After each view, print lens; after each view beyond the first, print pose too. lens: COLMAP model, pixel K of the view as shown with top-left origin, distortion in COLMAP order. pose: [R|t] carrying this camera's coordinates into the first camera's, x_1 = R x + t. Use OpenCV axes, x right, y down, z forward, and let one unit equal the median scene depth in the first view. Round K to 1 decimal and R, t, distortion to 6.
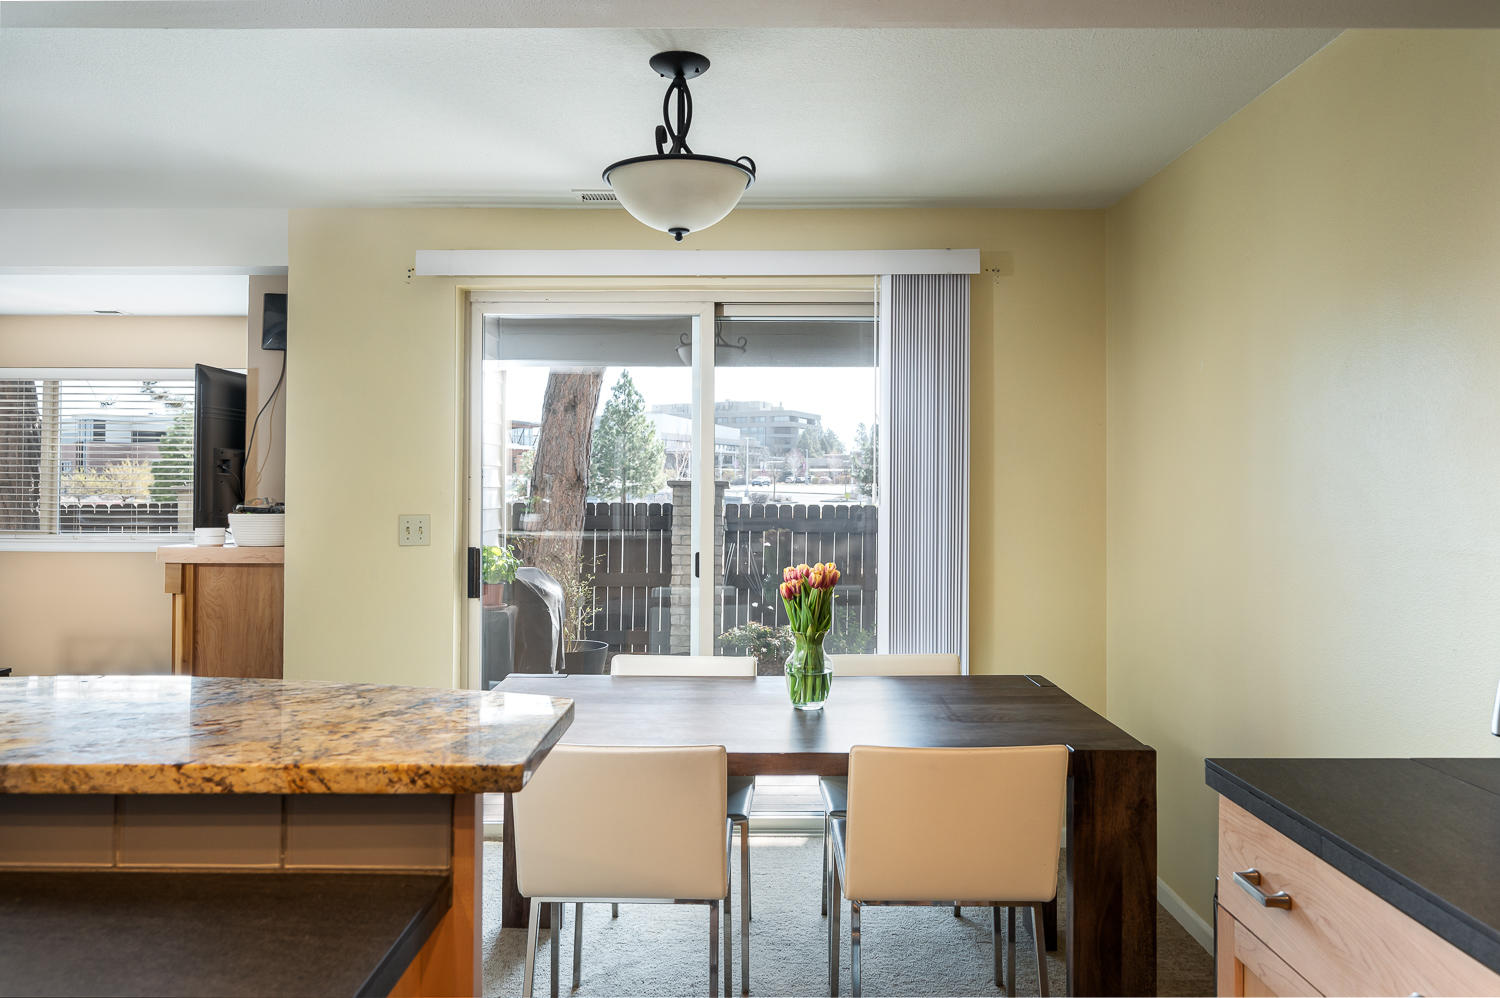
lens RADIAL K [[1005.6, 0, 756.4], [0, 1005.6, 483.2], [0, 0, 1]] dist [-0.003503, 0.005979]
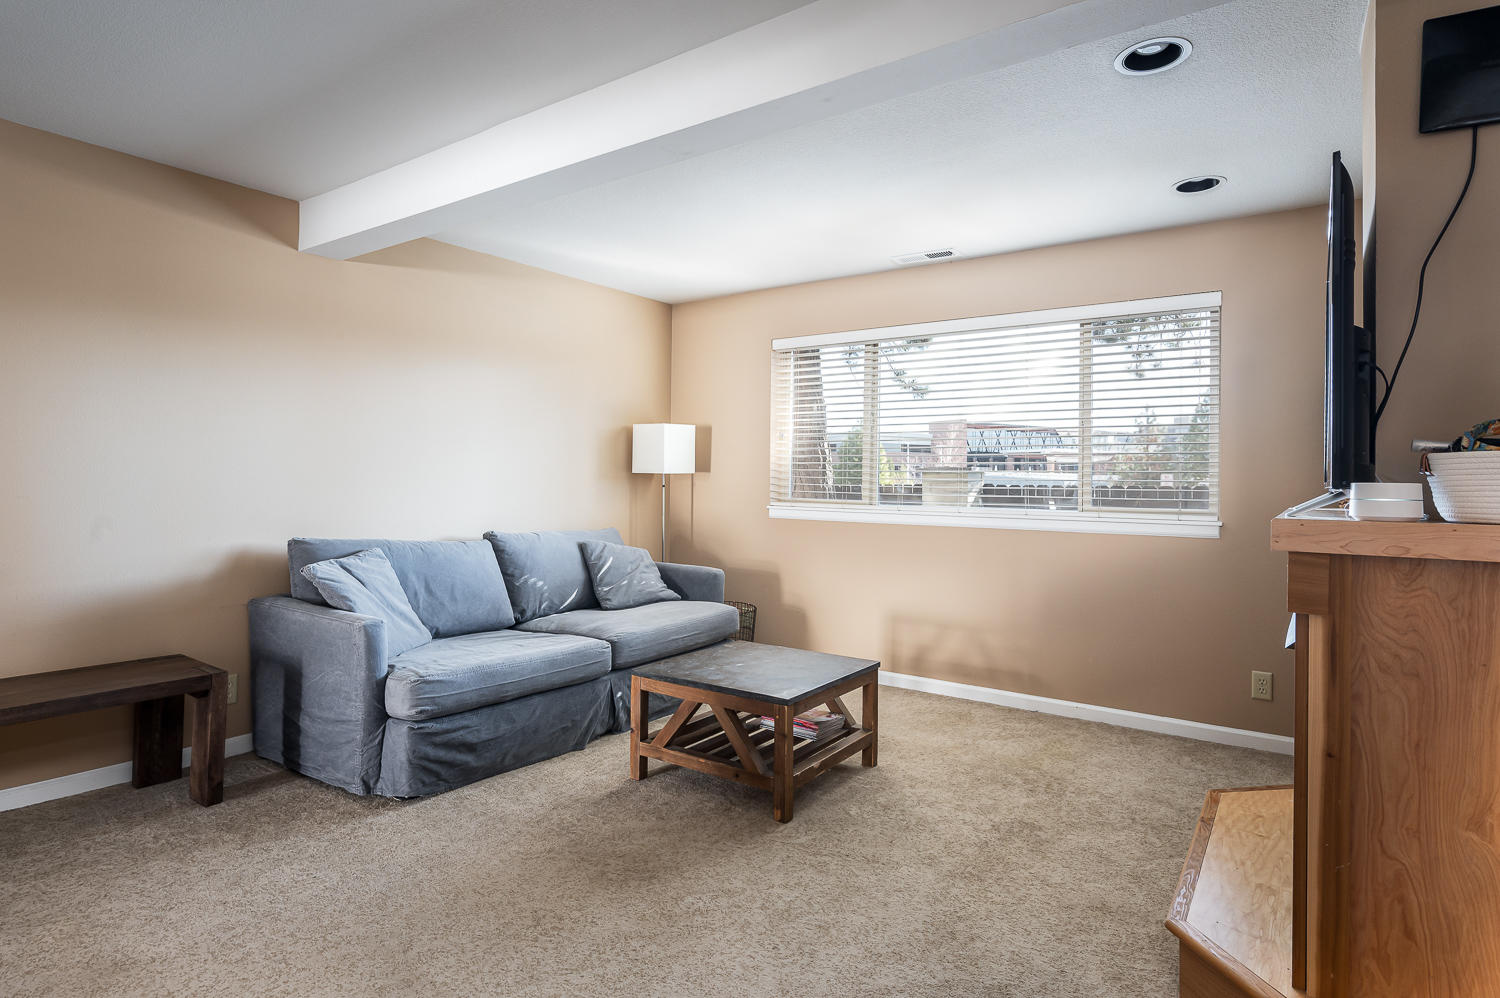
lens RADIAL K [[789.4, 0, 752.0], [0, 789.4, 484.1], [0, 0, 1]] dist [-0.002928, 0.000043]
pose [[0.811176, 0.009079, -0.584732, -0.574194], [-0.008357, 0.999957, 0.003933, 0.046509], [0.584743, 0.001696, 0.811217, 0.528360]]
